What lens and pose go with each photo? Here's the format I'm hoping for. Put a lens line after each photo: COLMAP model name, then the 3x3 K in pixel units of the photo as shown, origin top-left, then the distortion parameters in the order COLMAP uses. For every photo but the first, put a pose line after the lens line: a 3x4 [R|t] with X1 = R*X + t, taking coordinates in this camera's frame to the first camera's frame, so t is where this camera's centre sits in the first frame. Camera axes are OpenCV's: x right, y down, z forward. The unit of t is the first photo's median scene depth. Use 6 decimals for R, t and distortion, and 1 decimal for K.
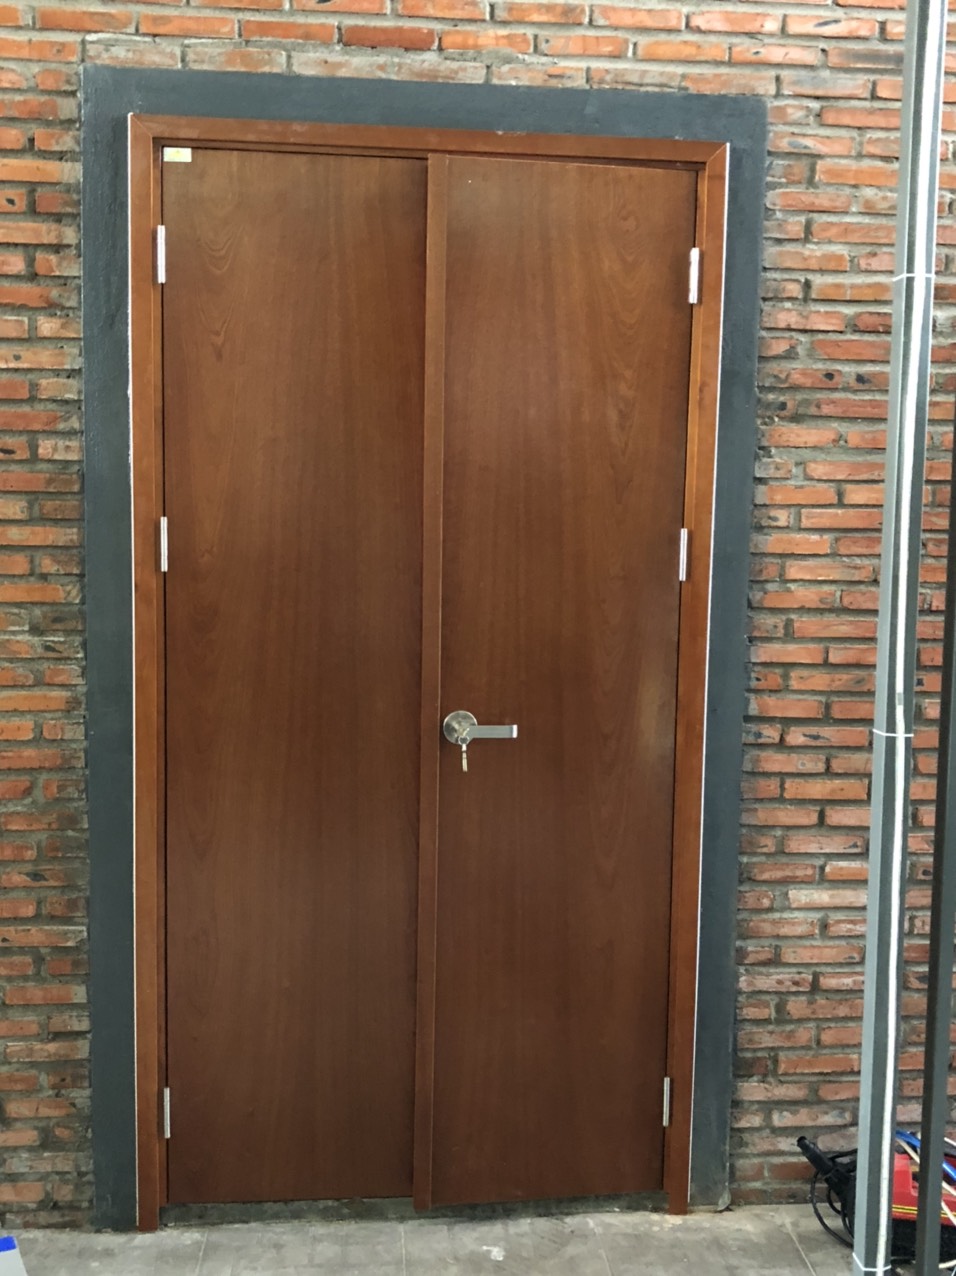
lens RADIAL K [[1111.2, 0, 480.5], [0, 1111.2, 639.6], [0, 0, 1]] dist [-0.000197, 0.002729]
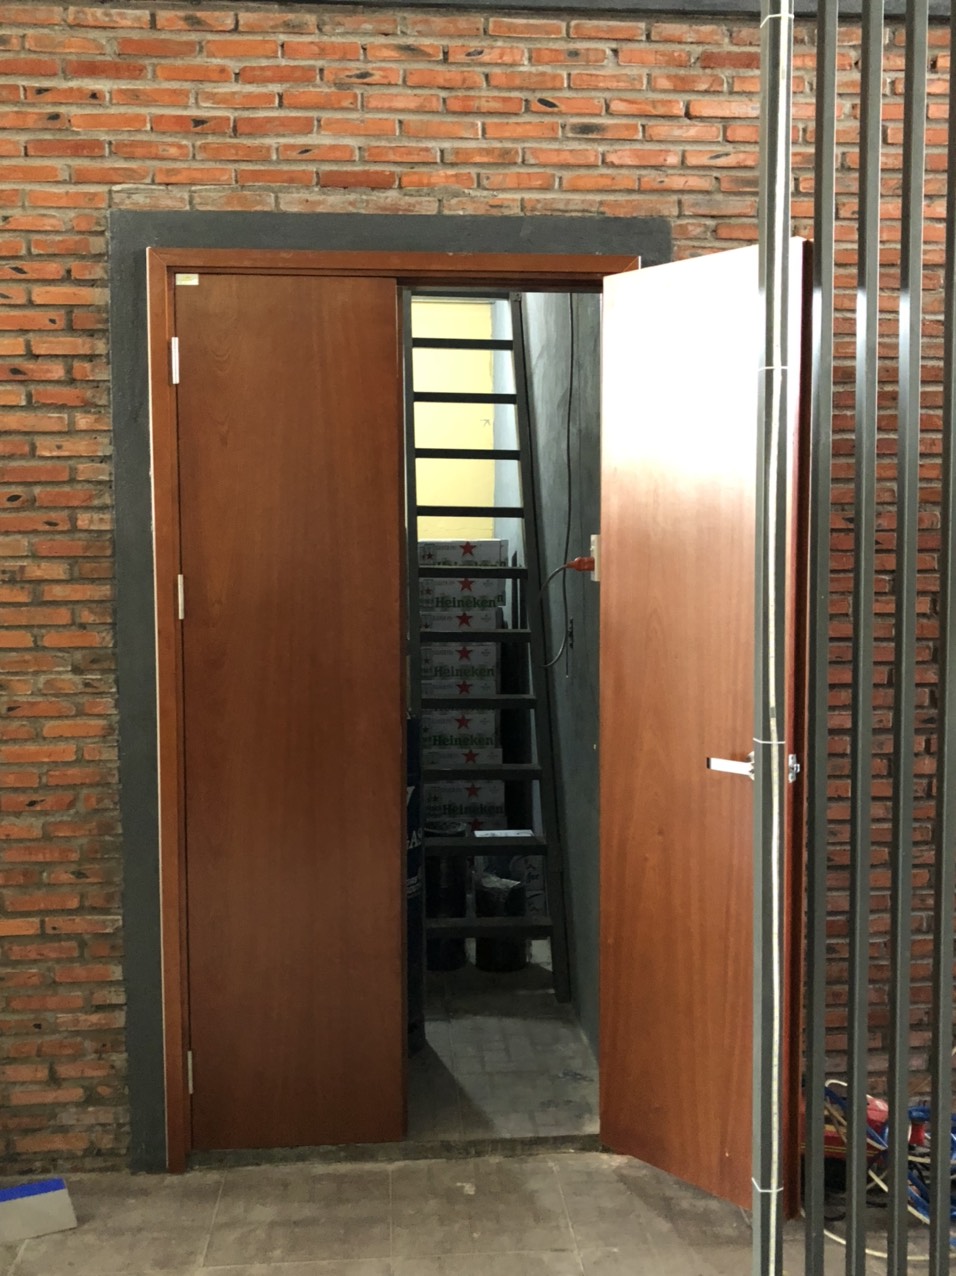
lens RADIAL K [[1111.2, 0, 475.9], [0, 1111.2, 636.9], [0, 0, 1]] dist [-0.000197, 0.002729]
pose [[0.999623, -0.020622, -0.018141, 0.058003], [0.020259, 0.999596, -0.019944, -0.011703], [0.018545, 0.019569, 0.999637, -0.205545]]
